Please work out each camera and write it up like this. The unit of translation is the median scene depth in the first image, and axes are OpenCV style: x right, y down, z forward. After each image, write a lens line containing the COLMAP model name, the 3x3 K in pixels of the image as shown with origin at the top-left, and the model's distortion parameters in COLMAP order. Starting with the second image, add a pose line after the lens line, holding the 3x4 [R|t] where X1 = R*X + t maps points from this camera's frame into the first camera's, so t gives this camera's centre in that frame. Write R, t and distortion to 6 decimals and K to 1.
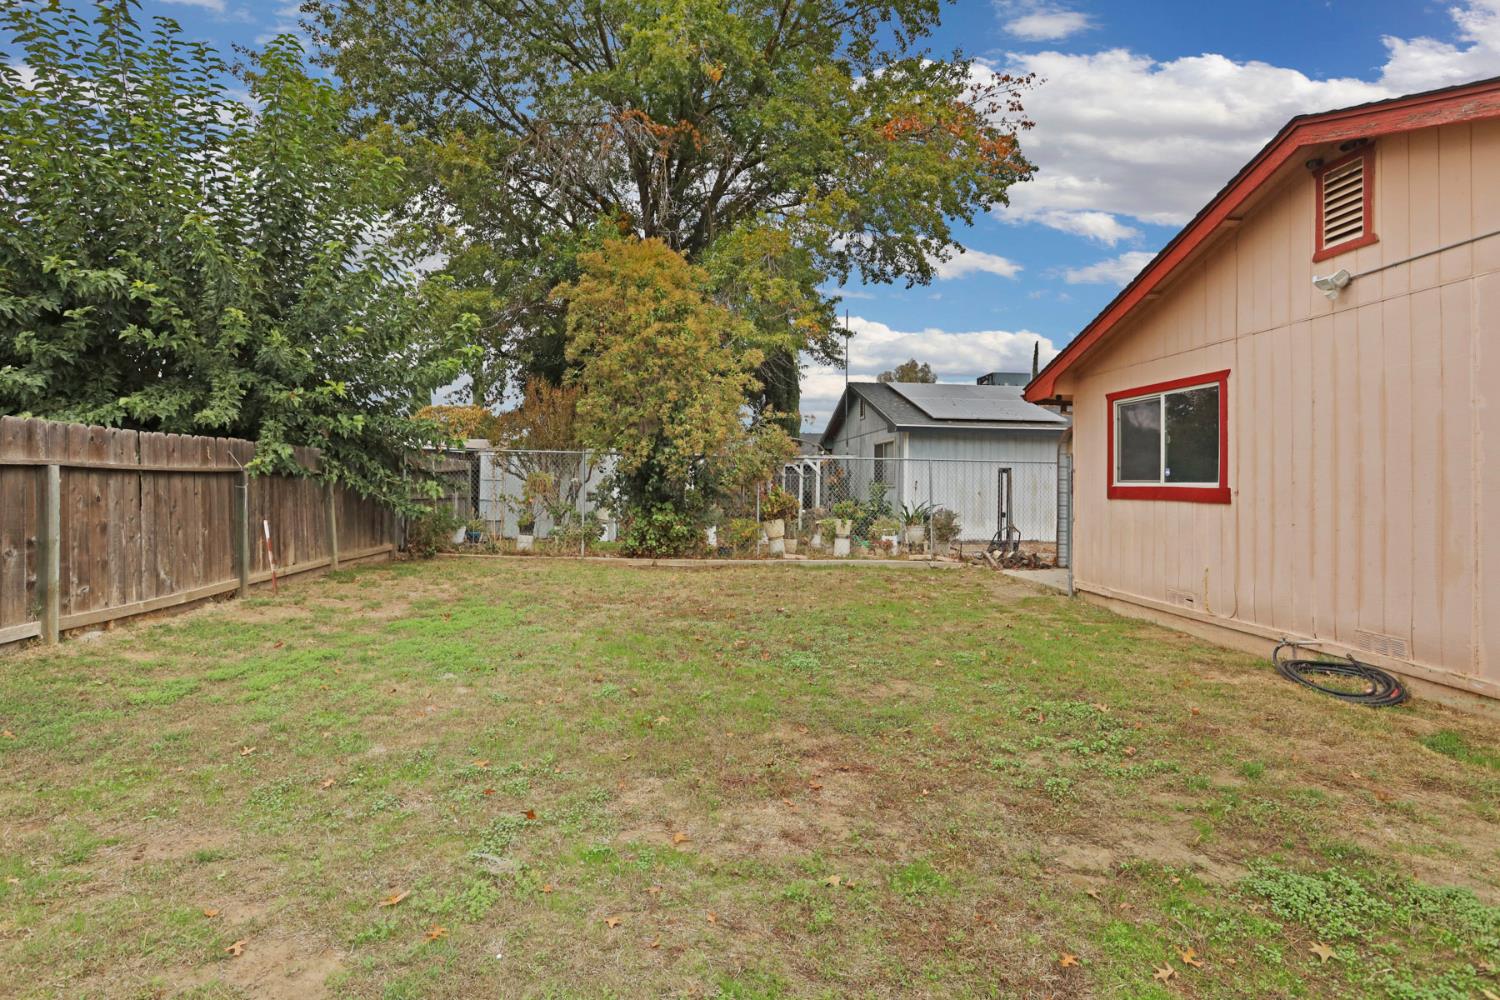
lens RADIAL K [[734.4, 0, 760.0], [0, 734.4, 477.4], [0, 0, 1]] dist [-0.065682, 0.025106]
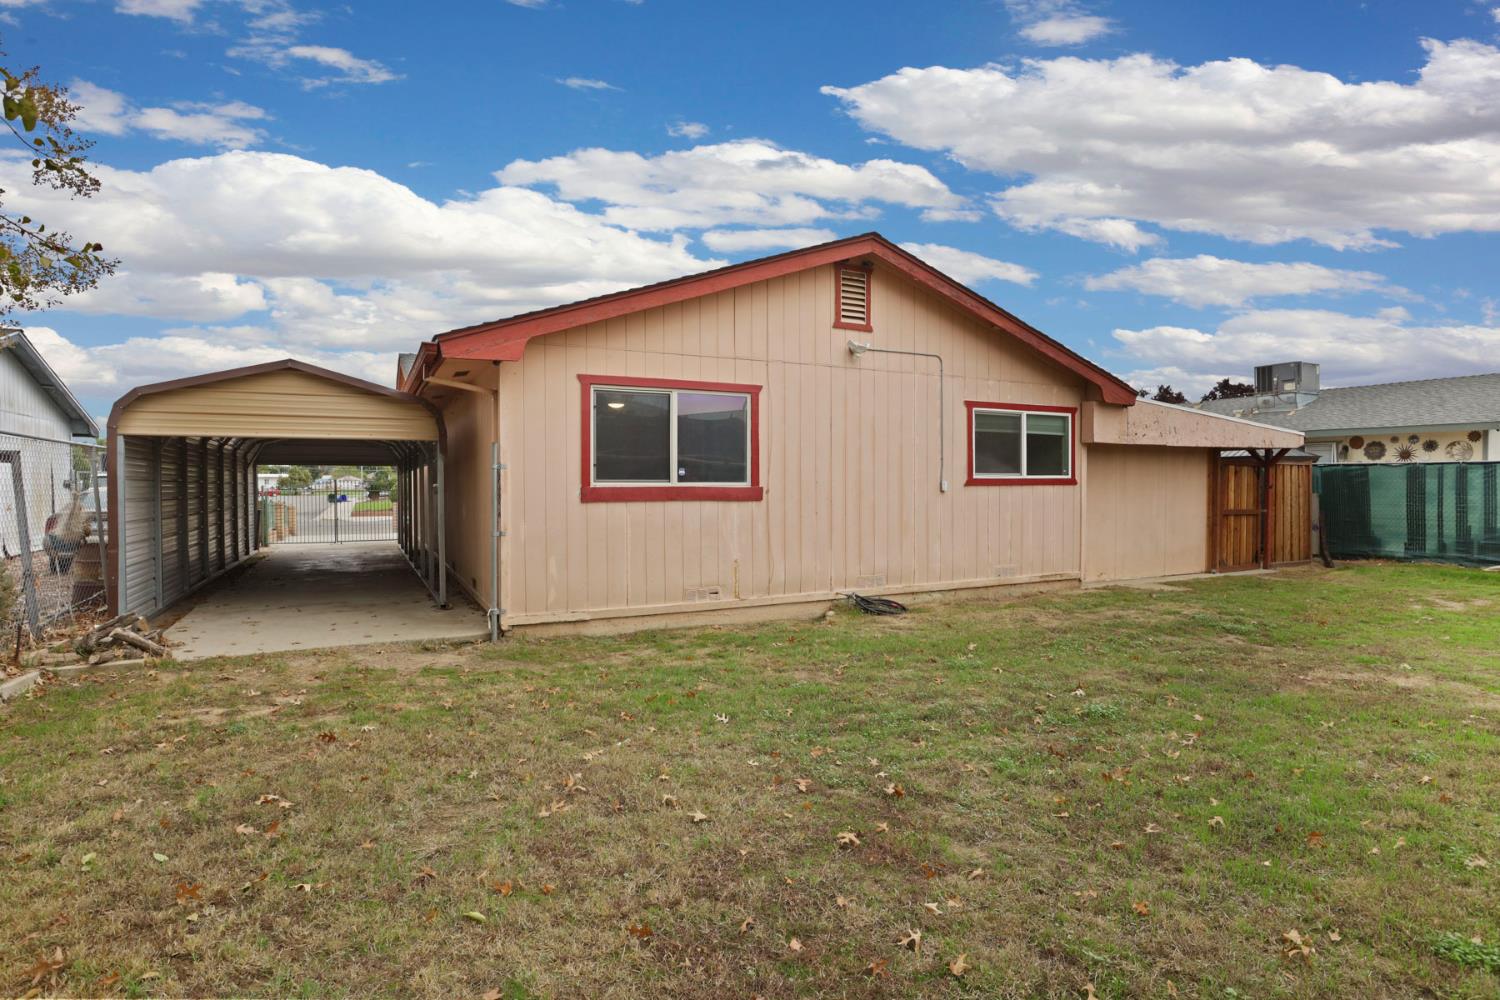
lens RADIAL K [[746.9, 0, 752.9], [0, 746.9, 508.2], [0, 0, 1]] dist [-0.047331, 0.012461]
pose [[-0.325540, -0.001970, 0.945526, -0.440296], [0.010346, 0.999931, 0.005645, 0.038117], [-0.945472, 0.011620, -0.325497, 1.245850]]
